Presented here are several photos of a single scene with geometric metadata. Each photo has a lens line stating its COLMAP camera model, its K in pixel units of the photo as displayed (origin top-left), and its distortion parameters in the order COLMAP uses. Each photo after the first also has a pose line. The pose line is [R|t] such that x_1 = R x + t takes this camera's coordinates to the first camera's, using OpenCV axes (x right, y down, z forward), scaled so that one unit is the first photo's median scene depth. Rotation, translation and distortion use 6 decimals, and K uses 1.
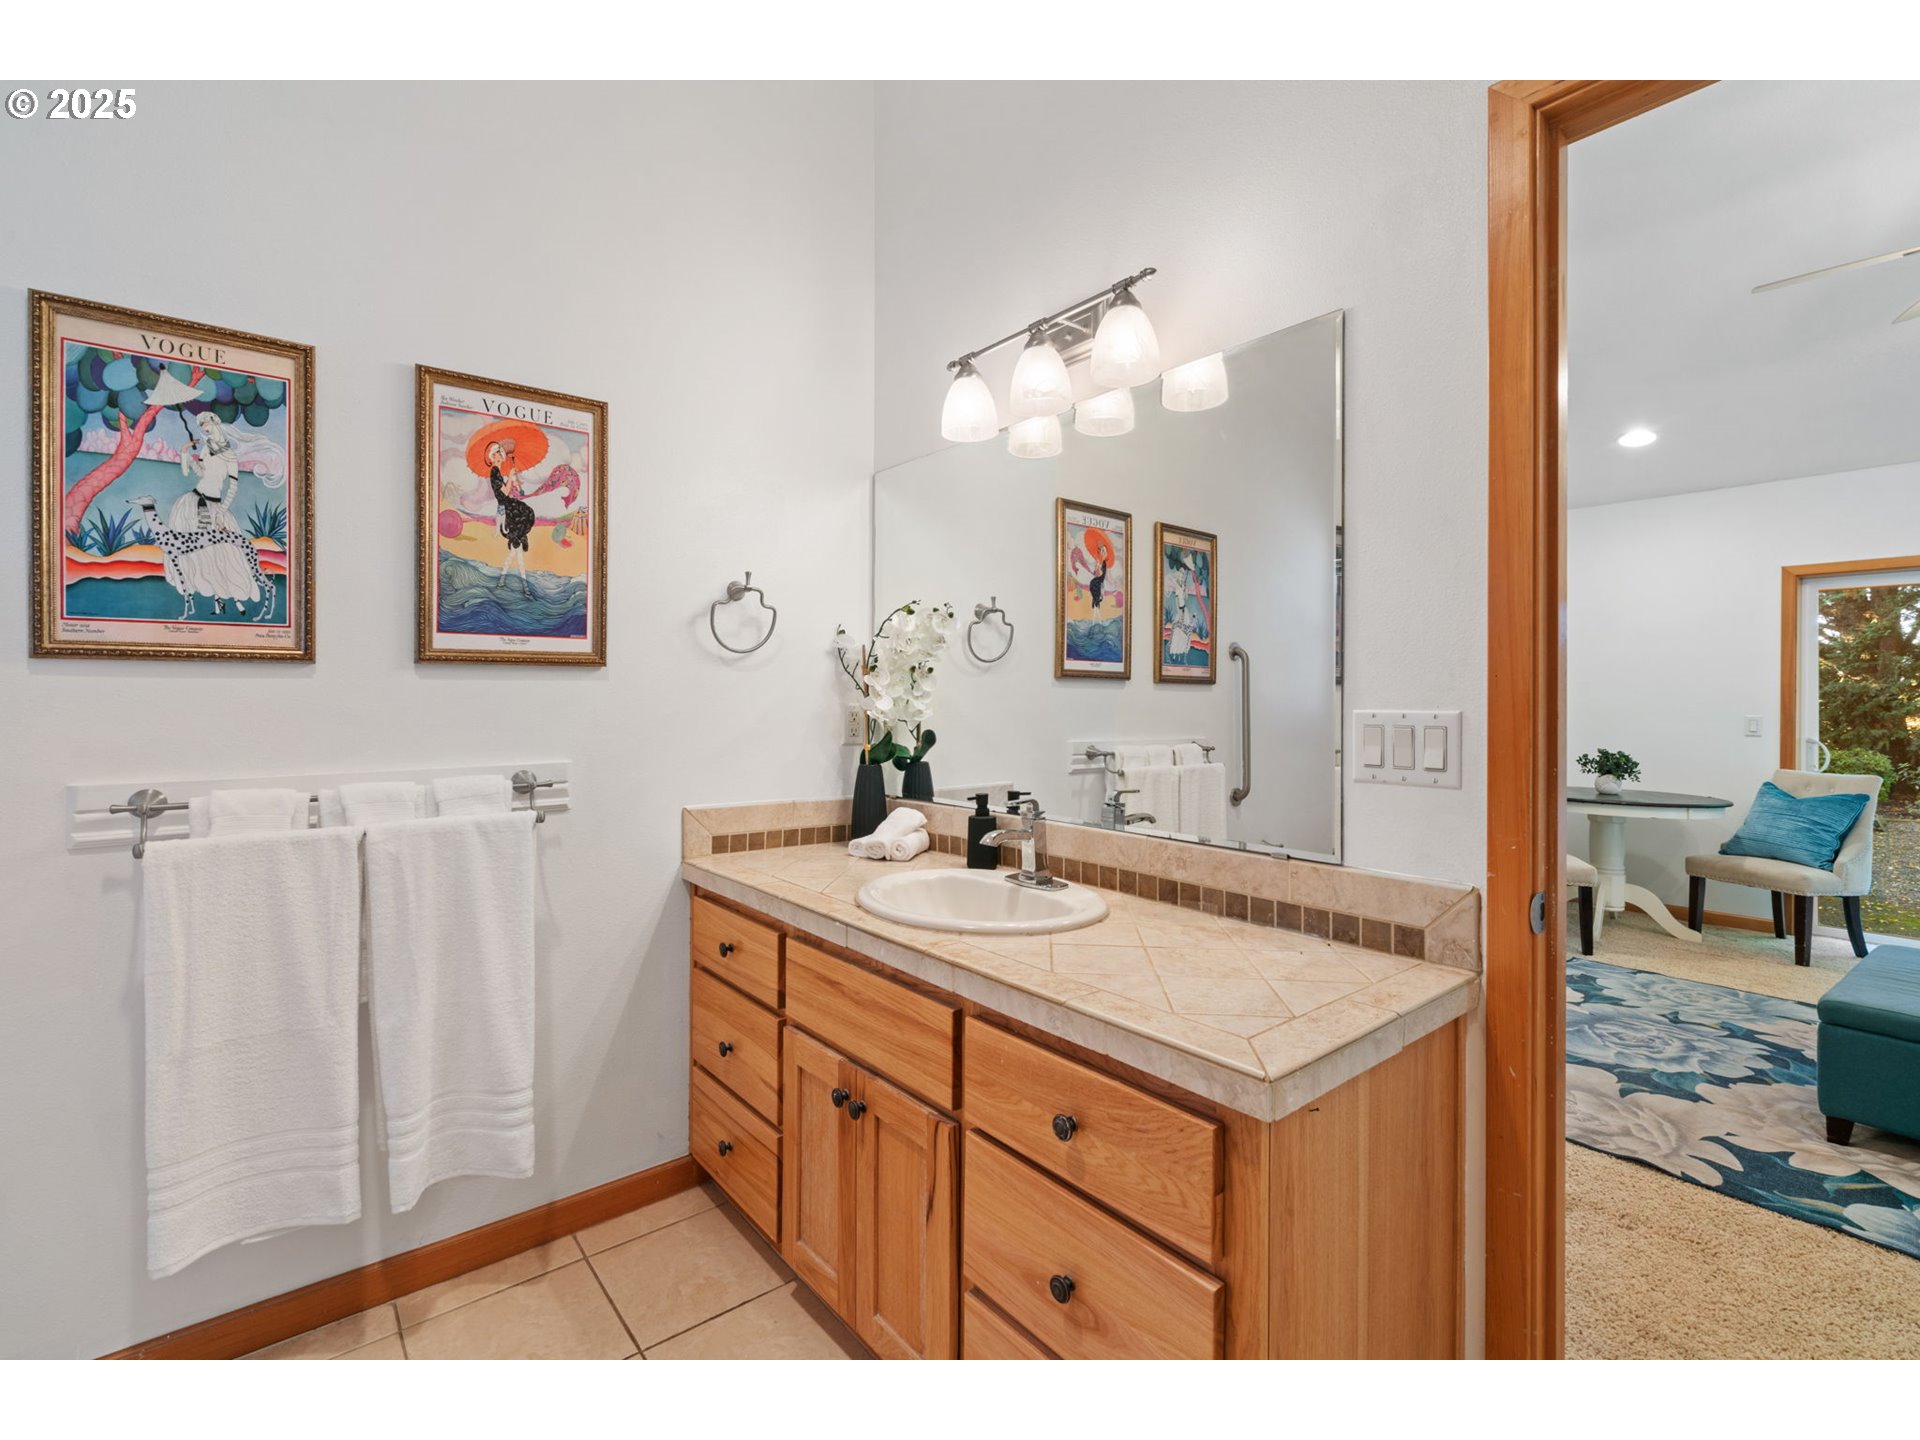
lens RADIAL K [[871.4, 0, 946.4], [0, 871.4, 703.4], [0, 0, 1]] dist [-0.008728, 0.002711]
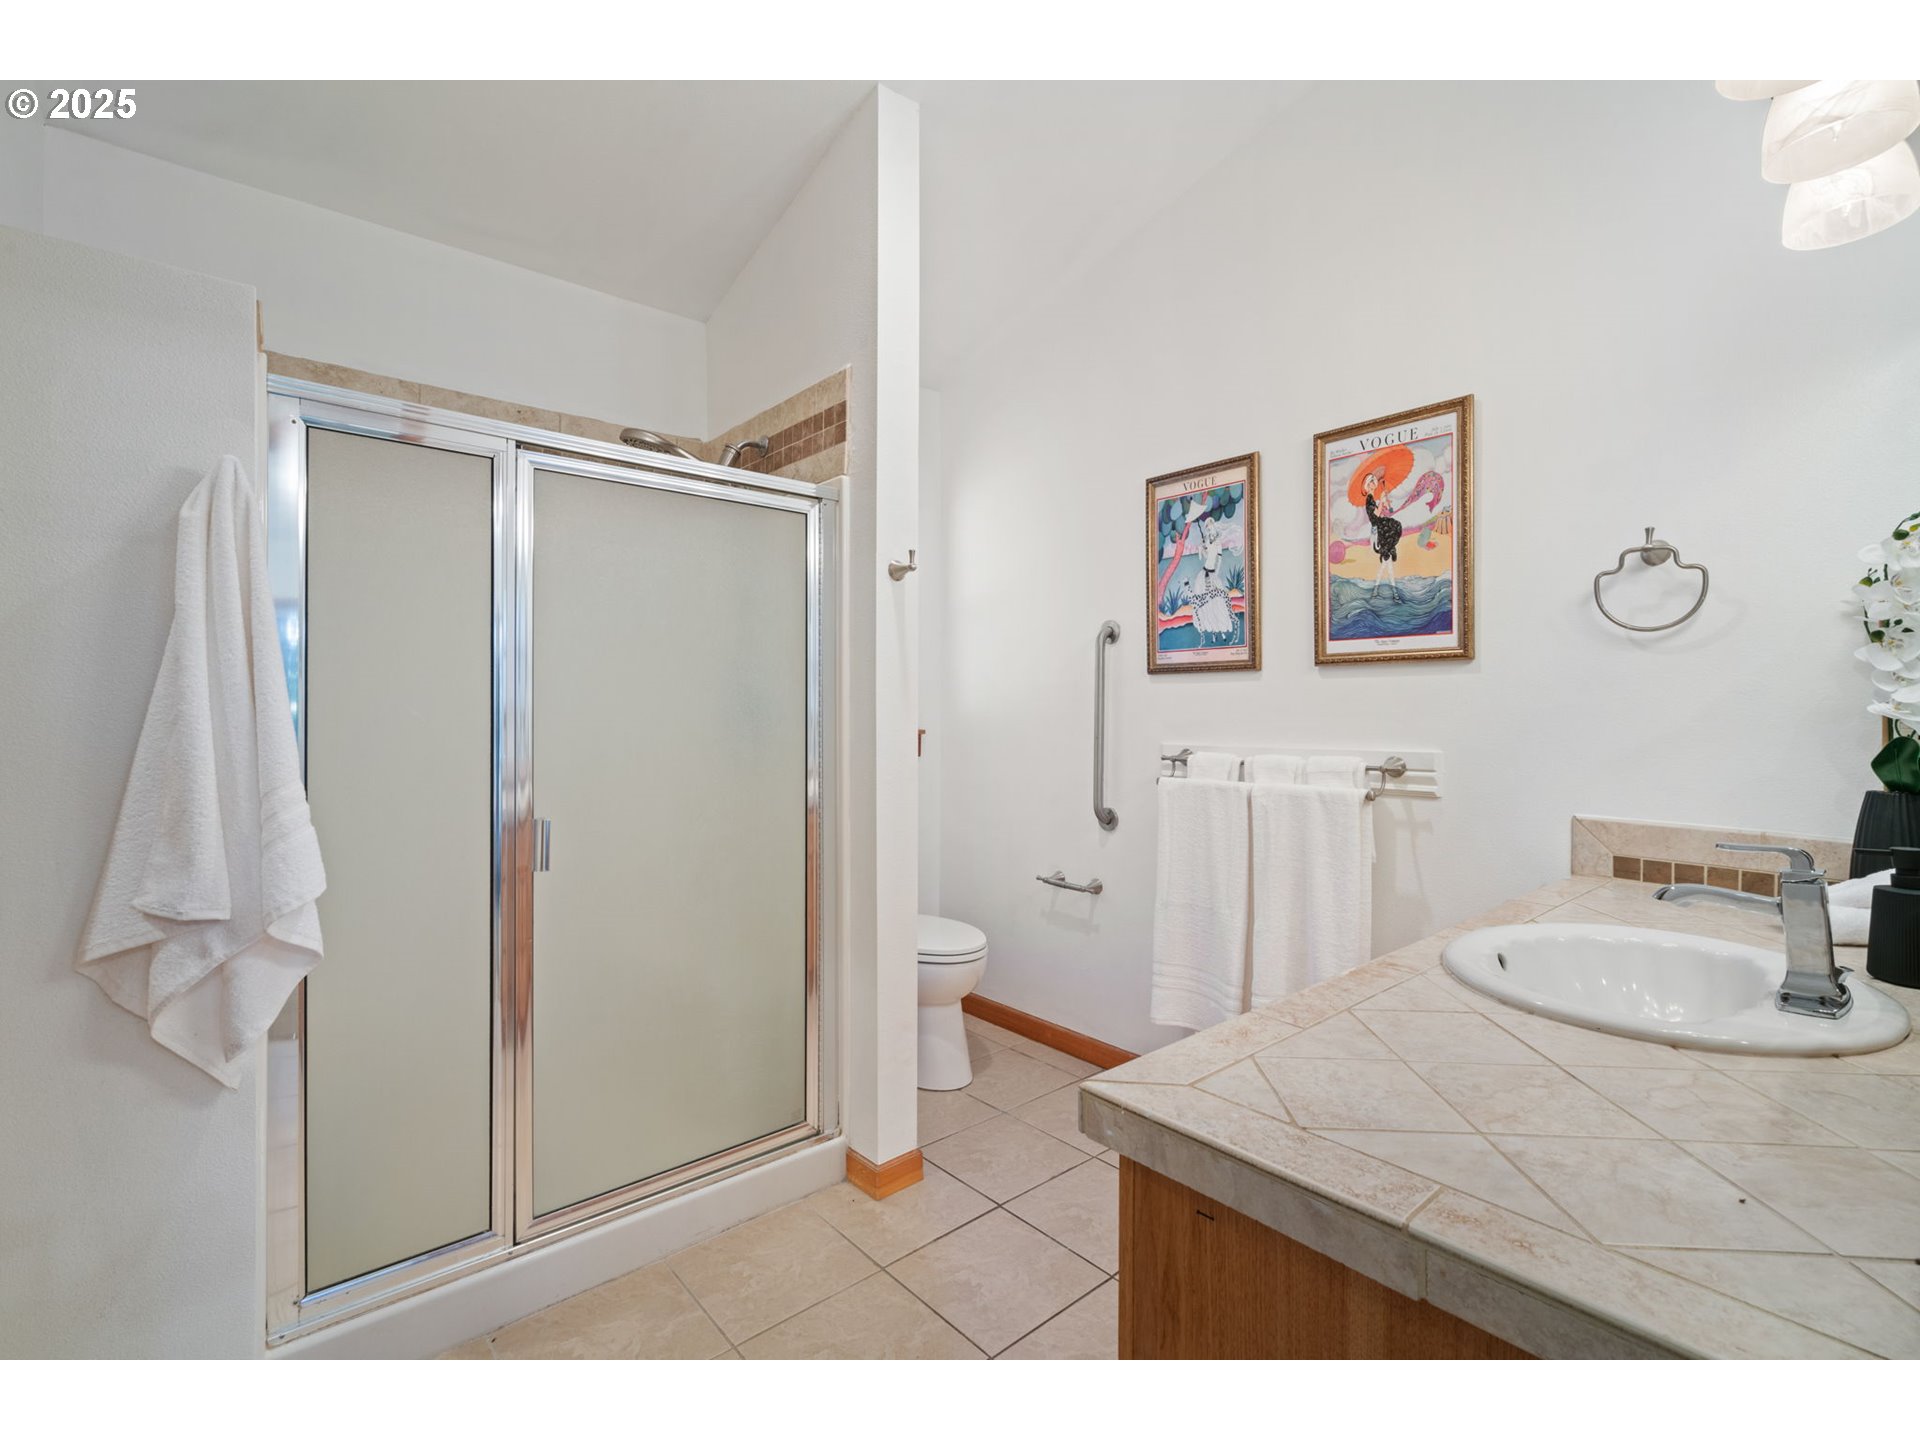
lens RADIAL K [[871.4, 0, 962.4], [0, 871.4, 718.9], [0, 0, 1]] dist [-0.008728, 0.002711]
pose [[0.018988, 0.010103, -0.999769, 0.692881], [-0.007971, 0.999919, 0.009953, 0.023810], [0.999788, 0.007780, 0.019067, 0.465266]]
